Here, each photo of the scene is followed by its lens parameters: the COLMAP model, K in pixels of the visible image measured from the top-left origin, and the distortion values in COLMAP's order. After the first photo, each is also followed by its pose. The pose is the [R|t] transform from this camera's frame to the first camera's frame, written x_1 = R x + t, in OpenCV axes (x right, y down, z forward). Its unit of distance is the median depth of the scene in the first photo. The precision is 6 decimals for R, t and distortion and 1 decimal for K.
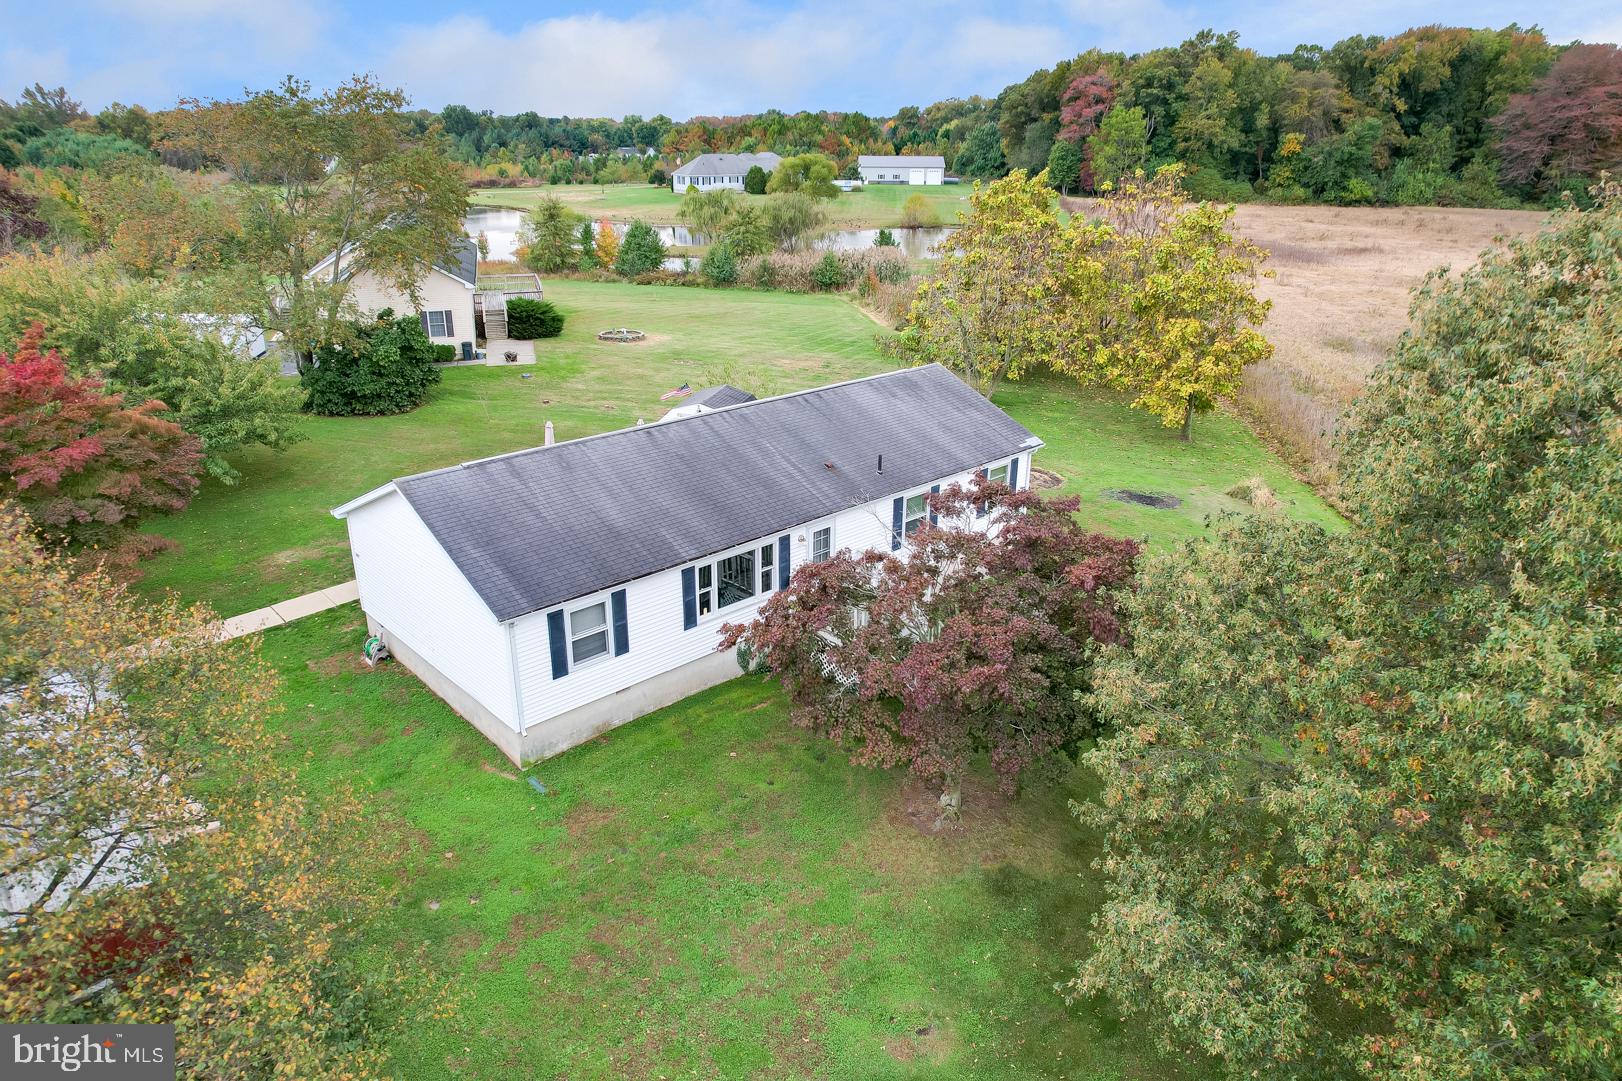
lens RADIAL K [[1037.3, 0, 800.6], [0, 1037.3, 541.3], [0, 0, 1]] dist [-0.087703, 0.082028]
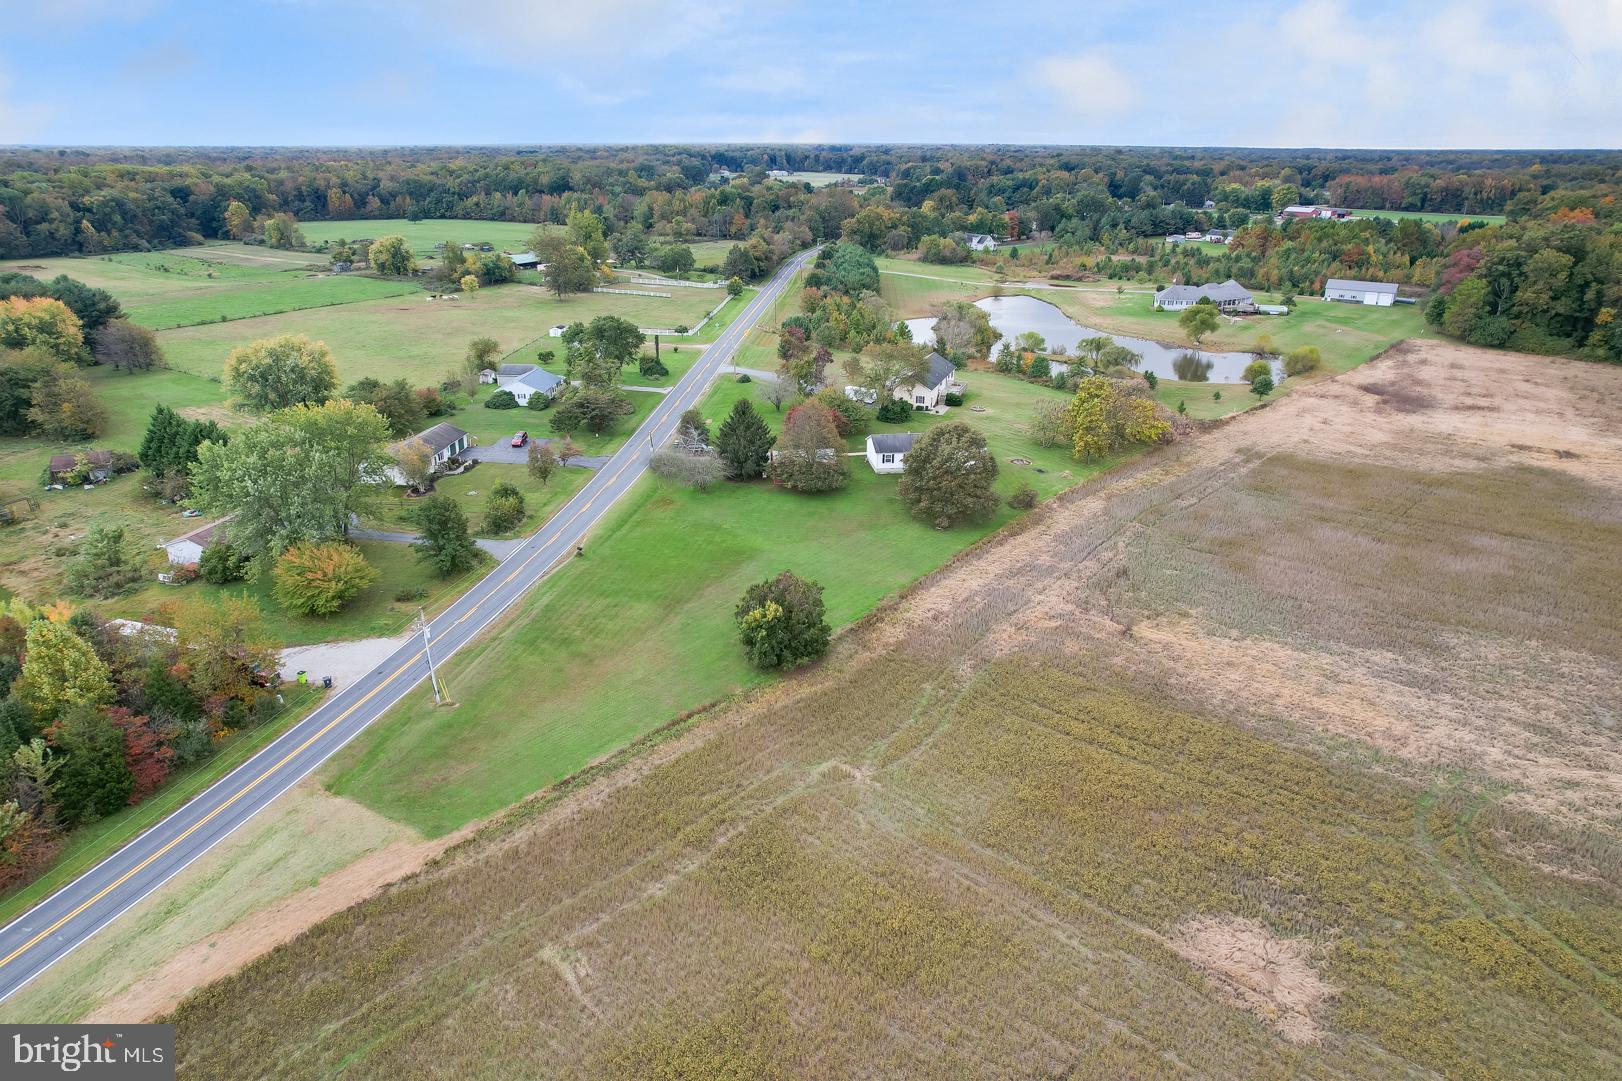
lens RADIAL K [[1037.3, 0, 800.6], [0, 1037.3, 541.3], [0, 0, 1]] dist [-0.087703, 0.082028]
pose [[0.807553, 0.211058, -0.550739, 0.968913], [-0.212849, 0.975142, 0.061599, 0.093113], [0.550049, 0.067480, 0.832401, -1.526247]]
